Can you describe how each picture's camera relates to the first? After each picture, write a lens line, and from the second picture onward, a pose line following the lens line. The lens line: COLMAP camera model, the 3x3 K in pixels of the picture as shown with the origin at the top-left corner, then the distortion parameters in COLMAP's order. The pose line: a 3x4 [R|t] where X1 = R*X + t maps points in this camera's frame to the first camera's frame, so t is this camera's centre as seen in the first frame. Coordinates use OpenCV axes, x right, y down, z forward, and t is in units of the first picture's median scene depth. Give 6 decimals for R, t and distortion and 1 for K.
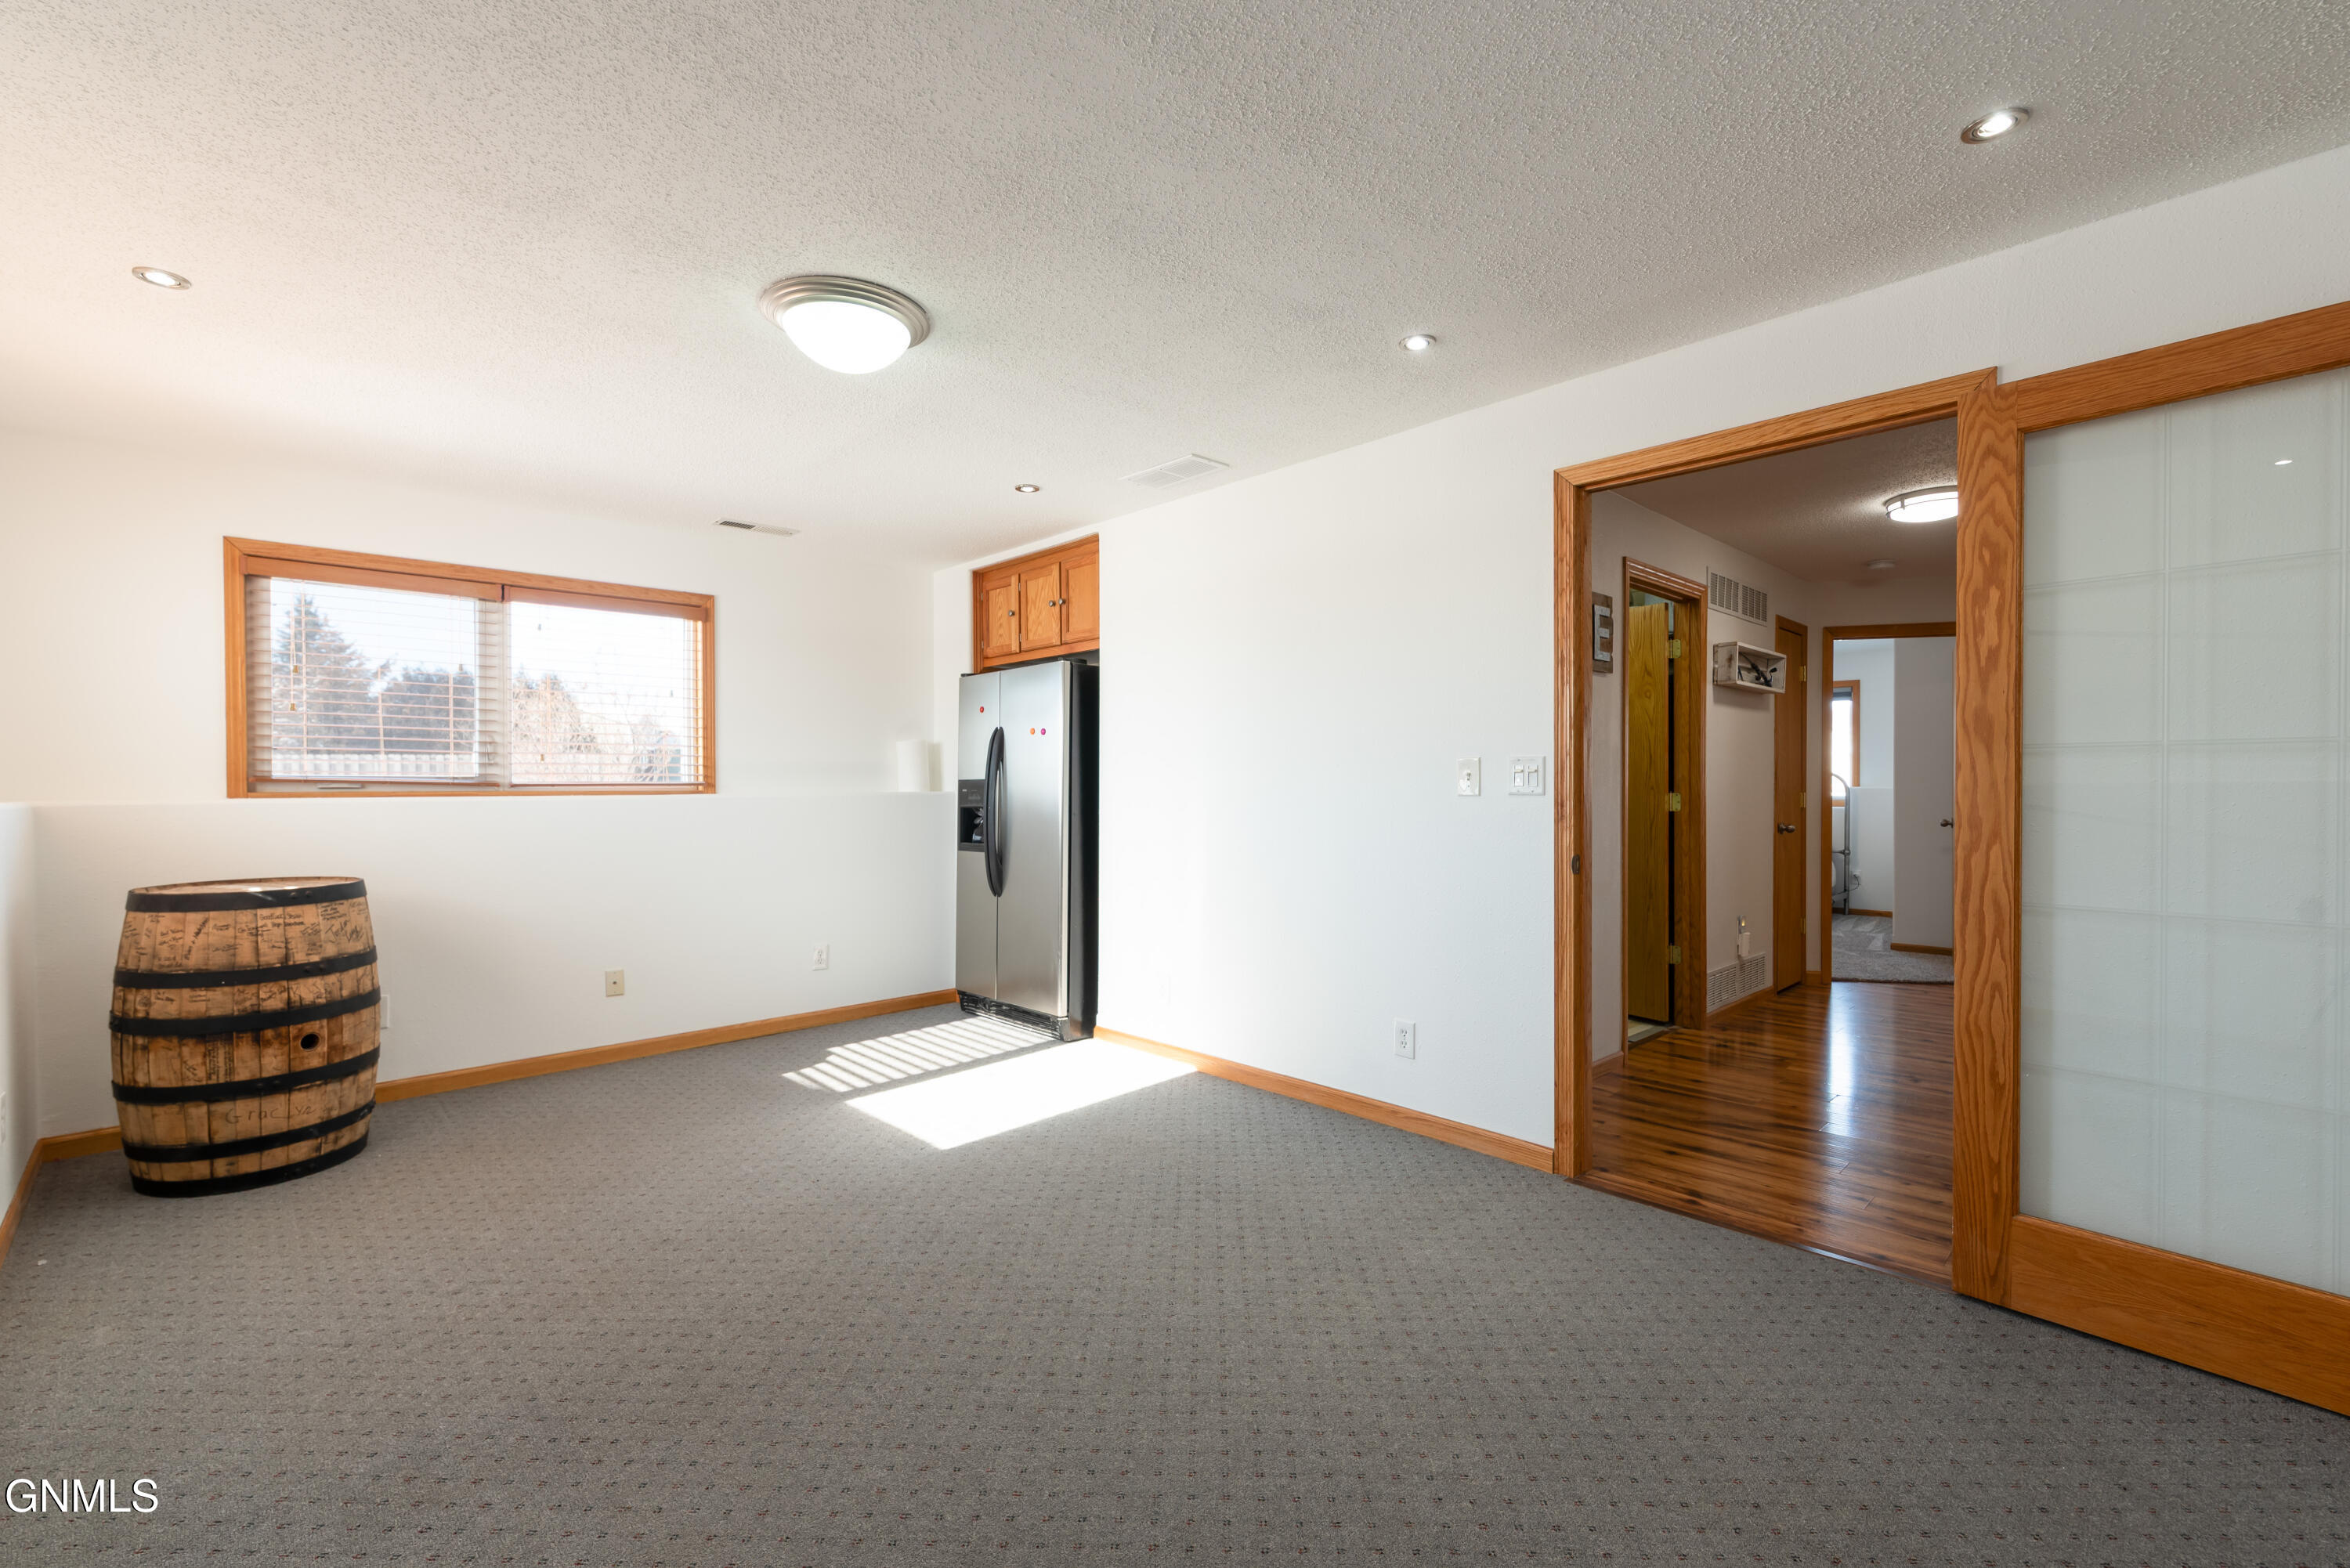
lens RADIAL K [[1013.3, 0, 1177.4], [0, 1013.3, 795.6], [0, 0, 1]] dist [0.002274, 0.000201]
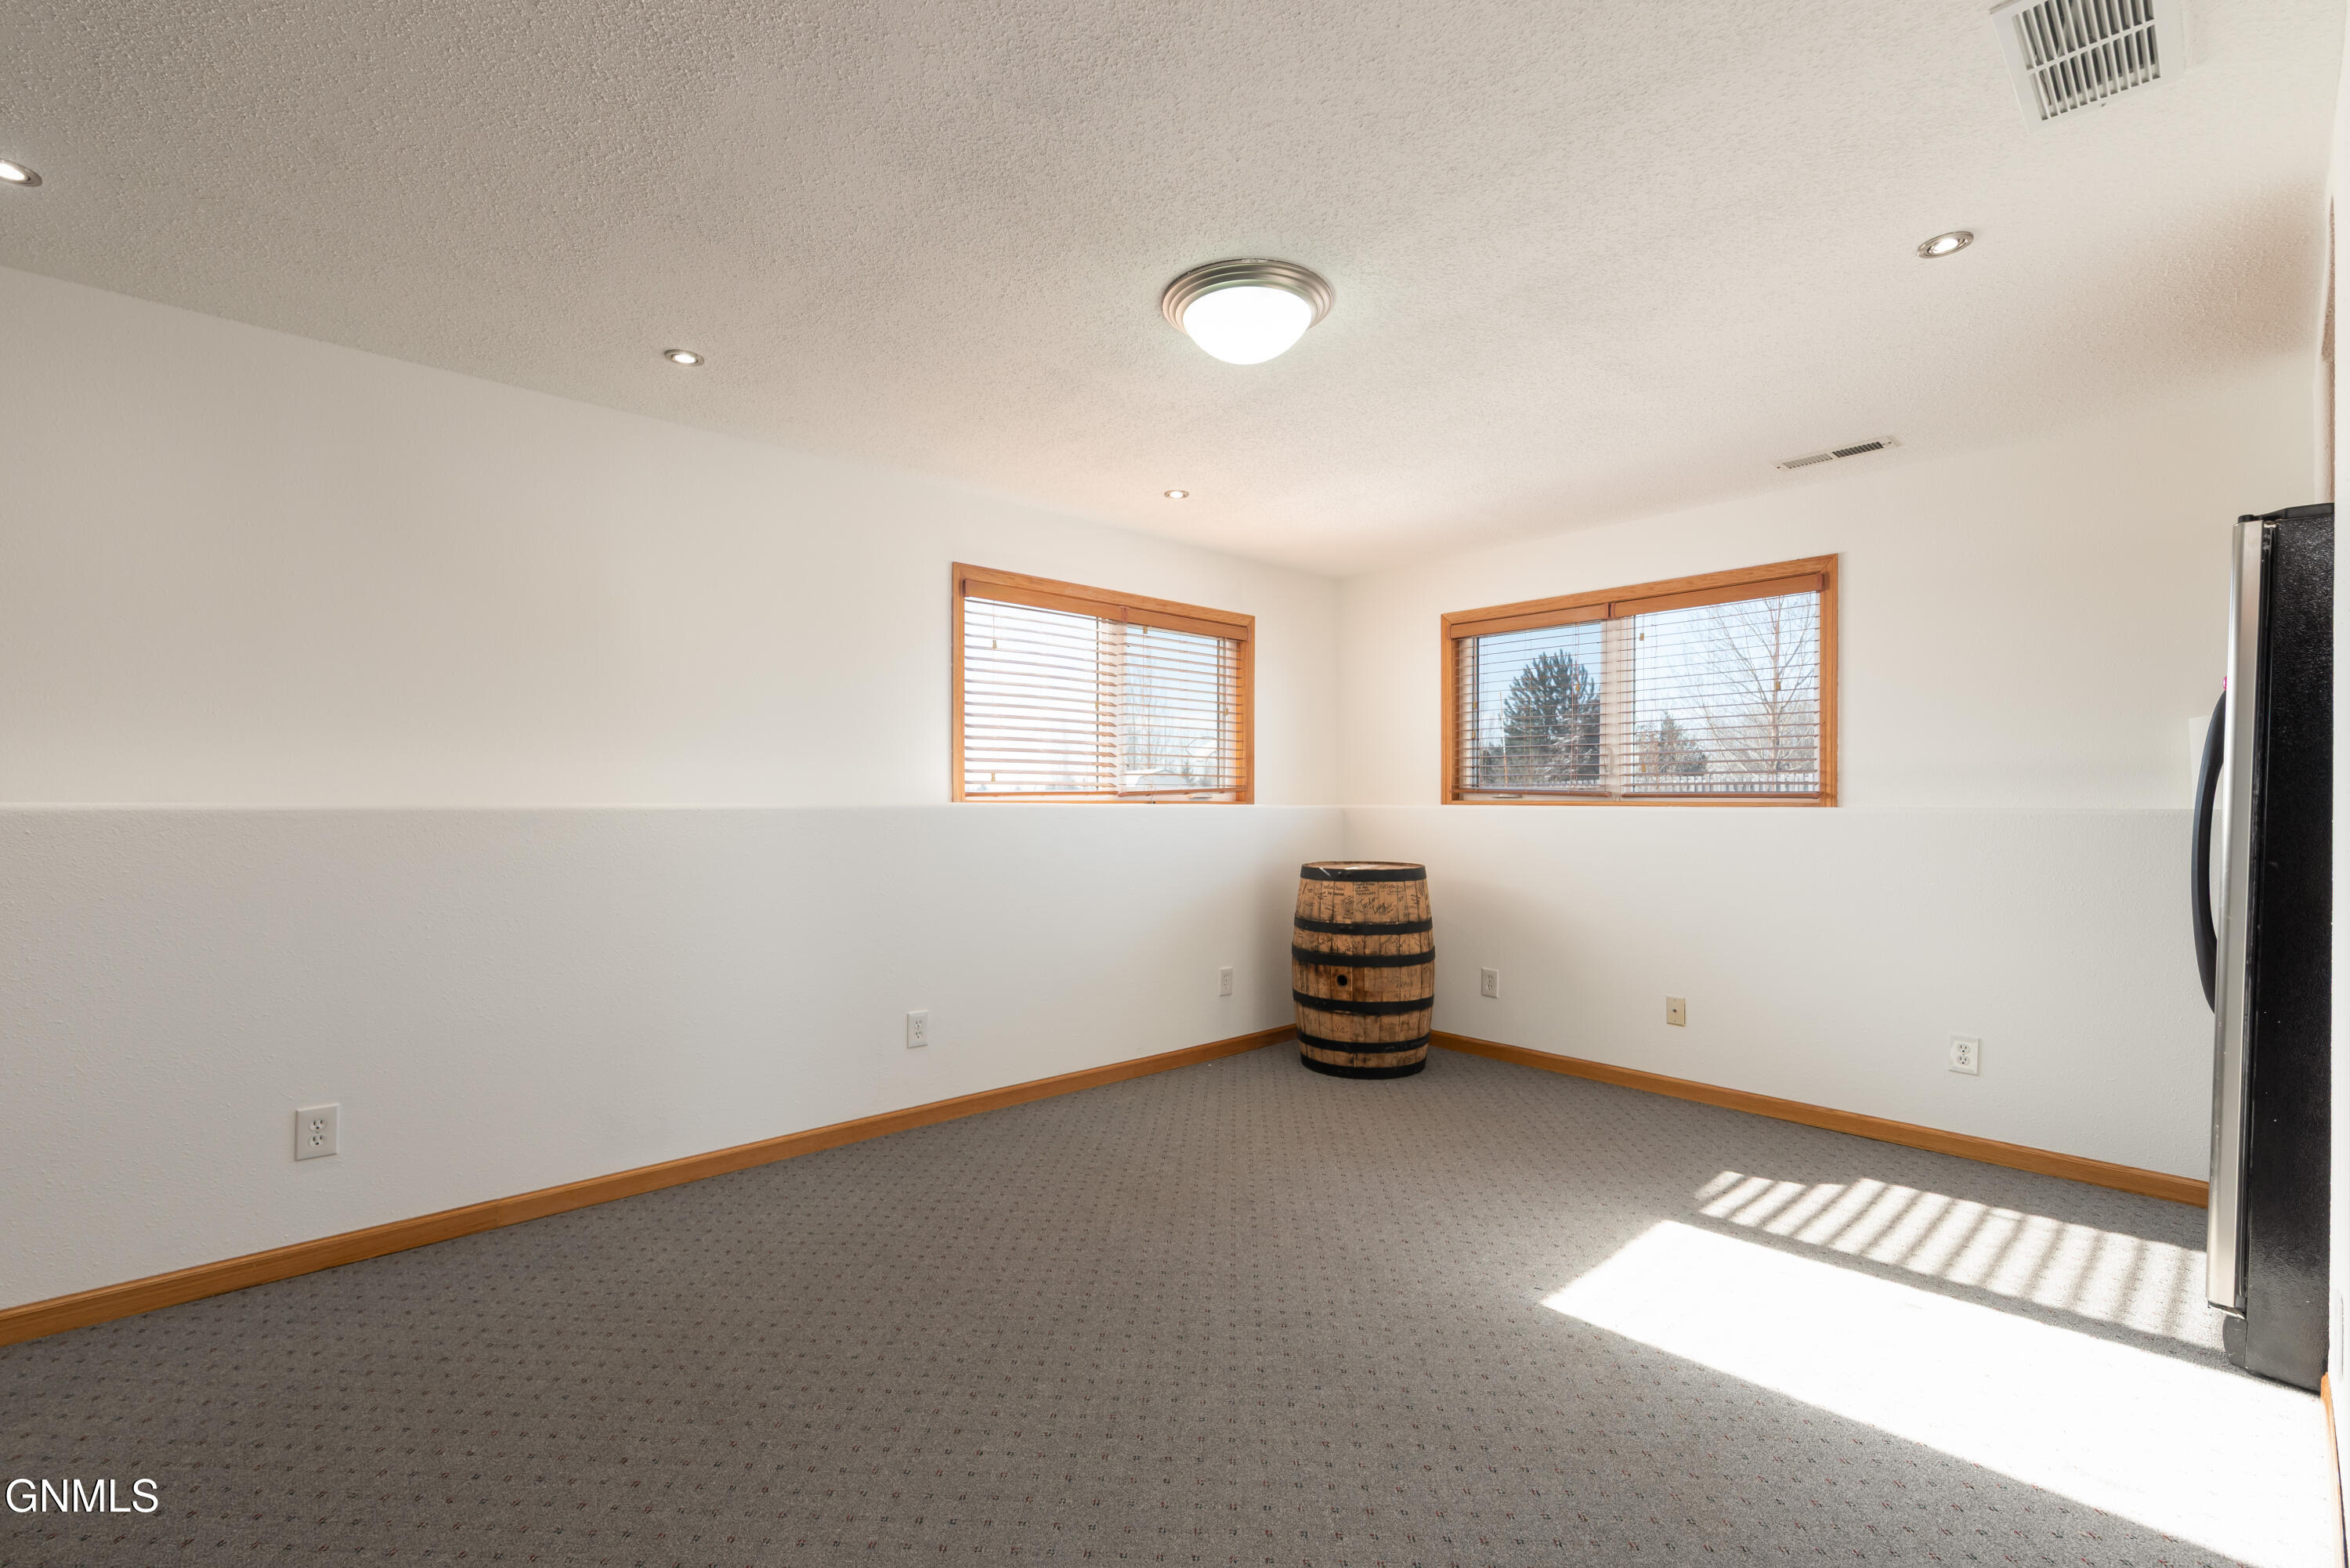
lens RADIAL K [[1013.3, 0, 1184.3], [0, 1013.3, 788.8], [0, 0, 1]] dist [0.002274, 0.000201]
pose [[-0.025869, -0.006119, -0.999647, 0.479541], [-0.012008, 0.999911, -0.005810, -0.007501], [0.999593, 0.011853, -0.025940, 0.737175]]
